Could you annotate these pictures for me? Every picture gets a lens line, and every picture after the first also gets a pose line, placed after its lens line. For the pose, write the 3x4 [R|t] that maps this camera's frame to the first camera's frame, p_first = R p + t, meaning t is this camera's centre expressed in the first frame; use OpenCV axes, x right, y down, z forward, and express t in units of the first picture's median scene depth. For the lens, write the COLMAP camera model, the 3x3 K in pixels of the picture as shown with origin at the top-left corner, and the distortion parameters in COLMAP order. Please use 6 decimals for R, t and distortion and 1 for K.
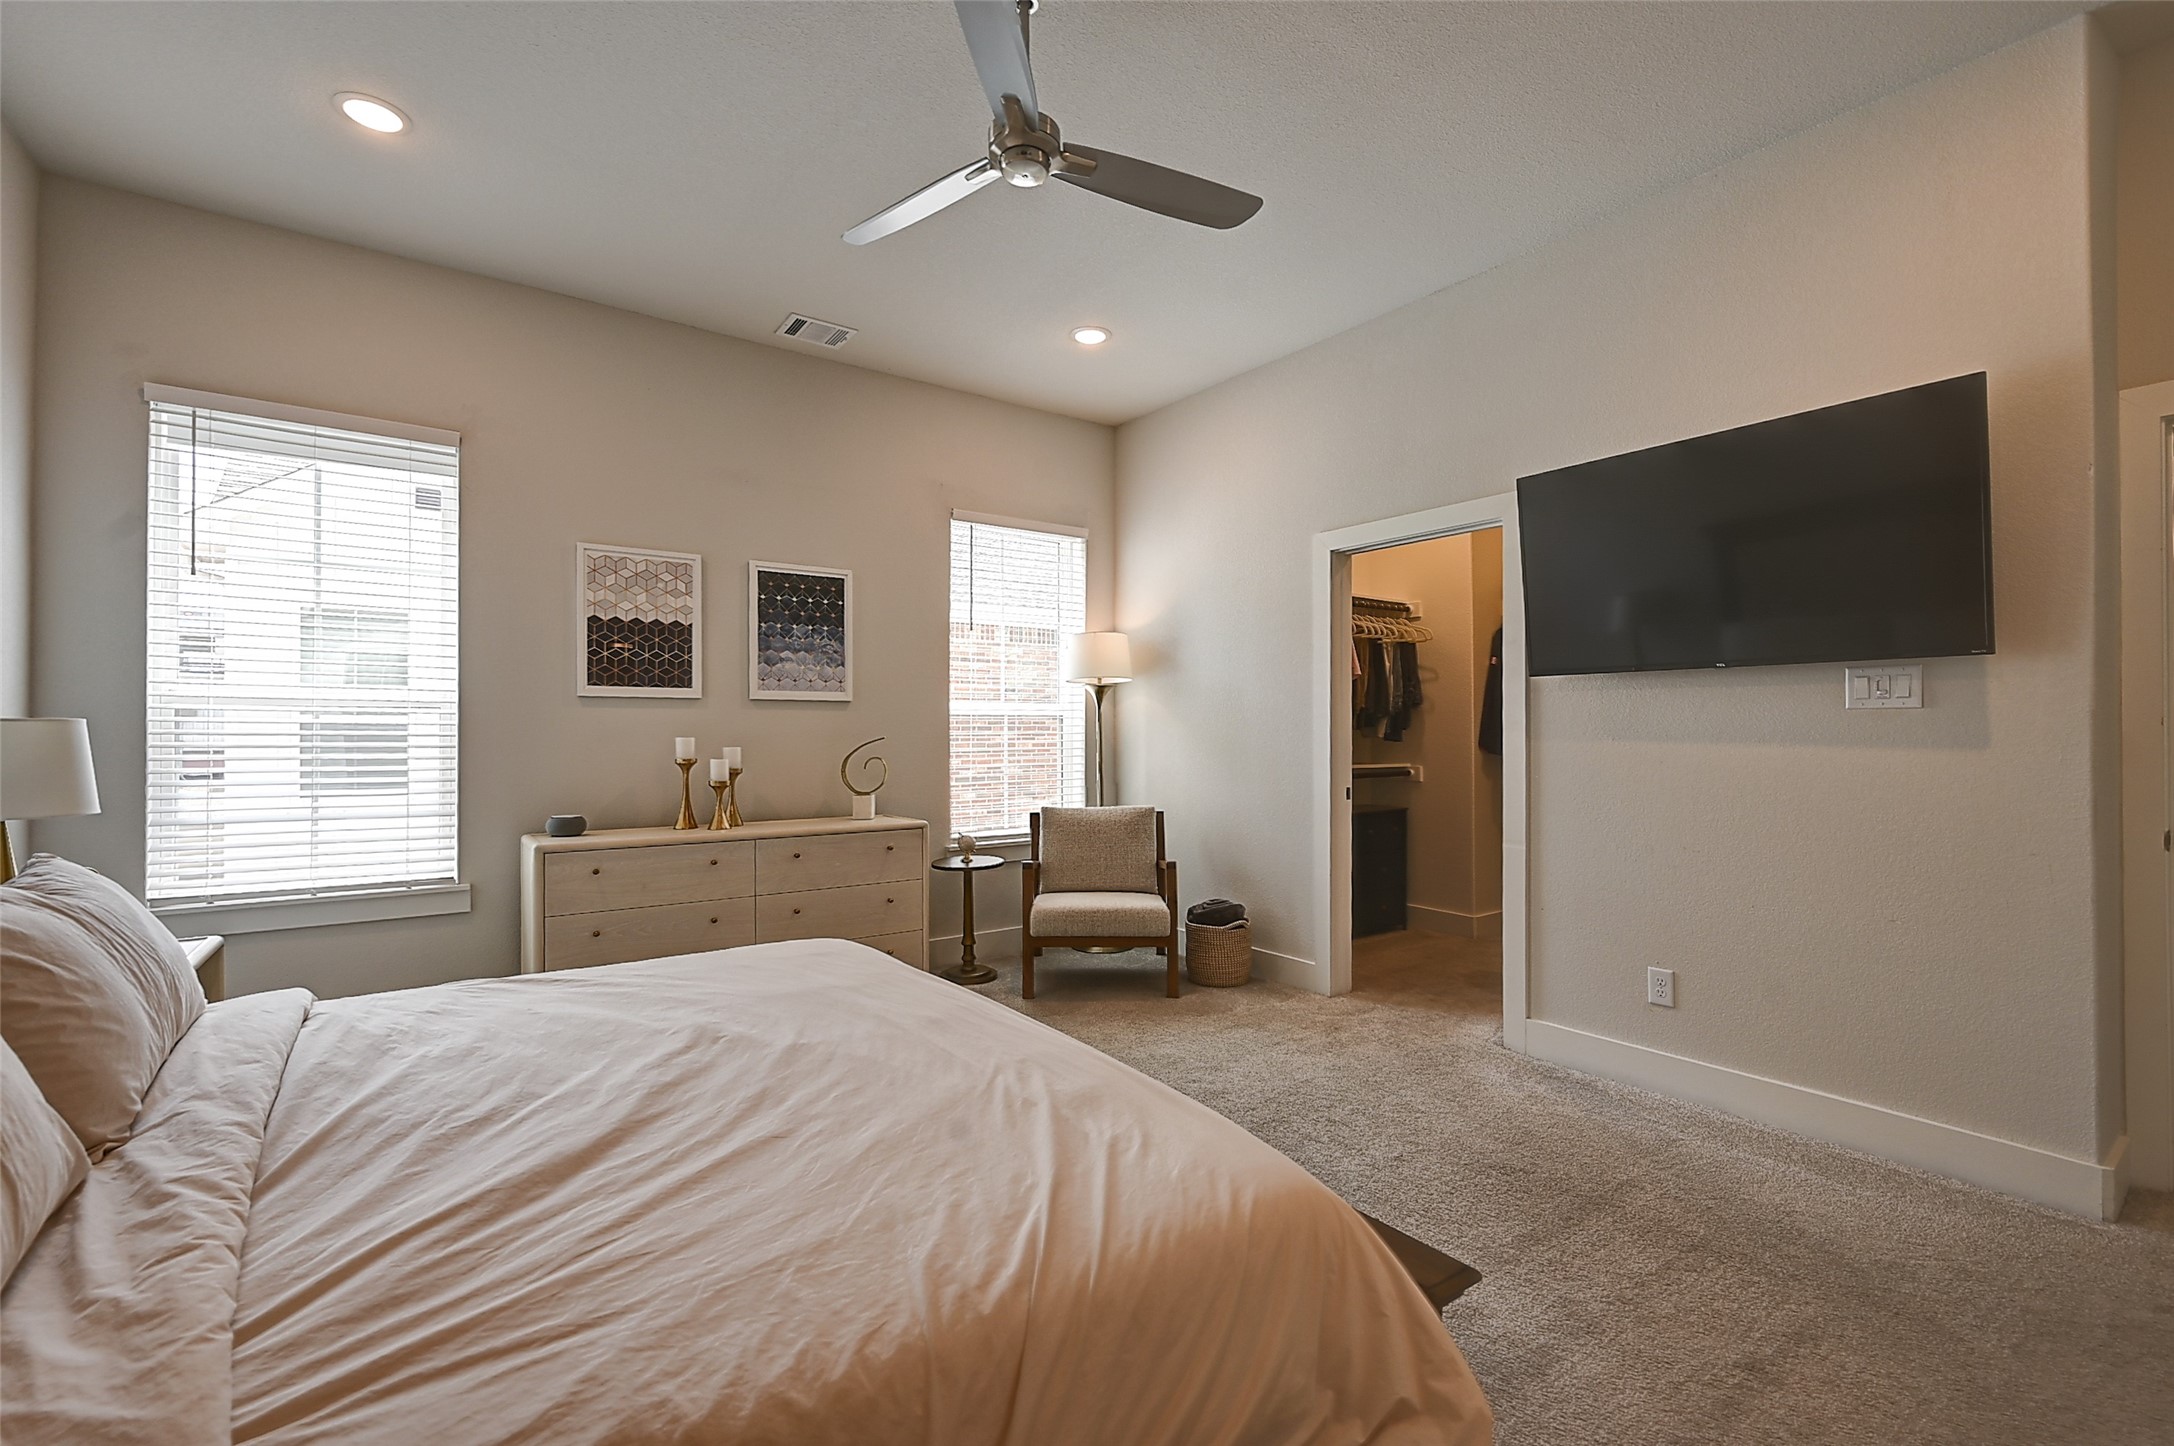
lens RADIAL K [[905.7, 0, 1067.4], [0, 905.7, 721.8], [0, 0, 1]] dist [-0.008582, 0.001281]
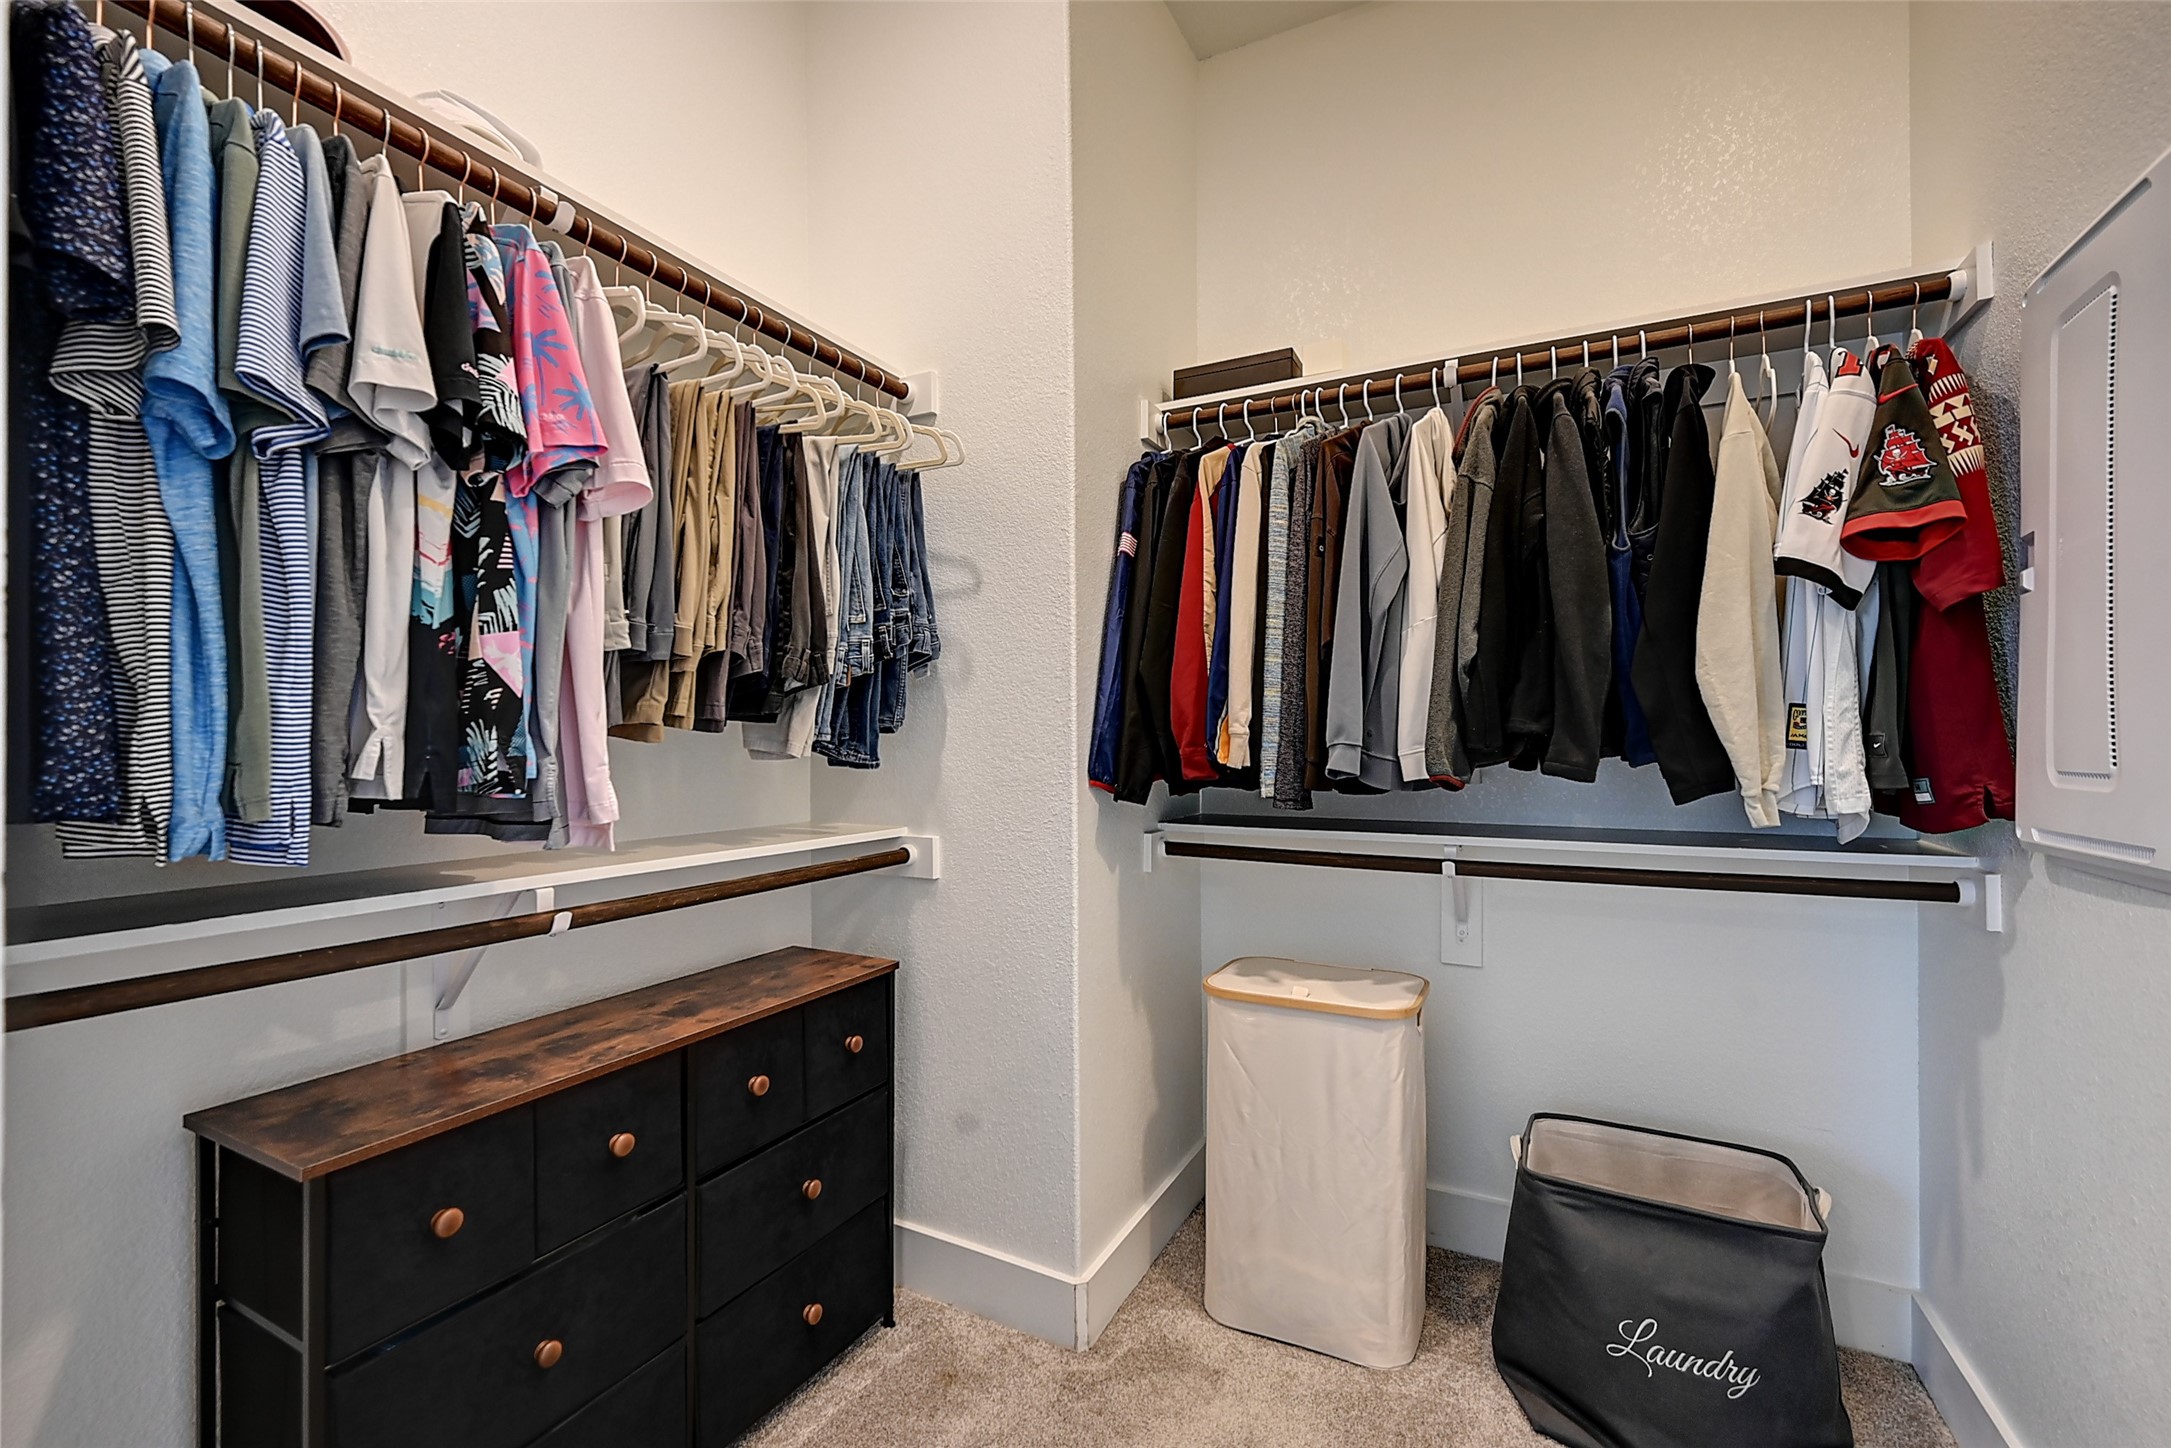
lens RADIAL K [[904.5, 0, 1093.6], [0, 904.5, 746.1], [0, 0, 1]] dist [-0.008582, 0.001281]
pose [[0.881289, 0.003645, 0.472564, 0.289313], [-0.008040, 0.999941, 0.007282, 0.010600], [-0.472510, -0.010217, 0.881266, 0.684463]]
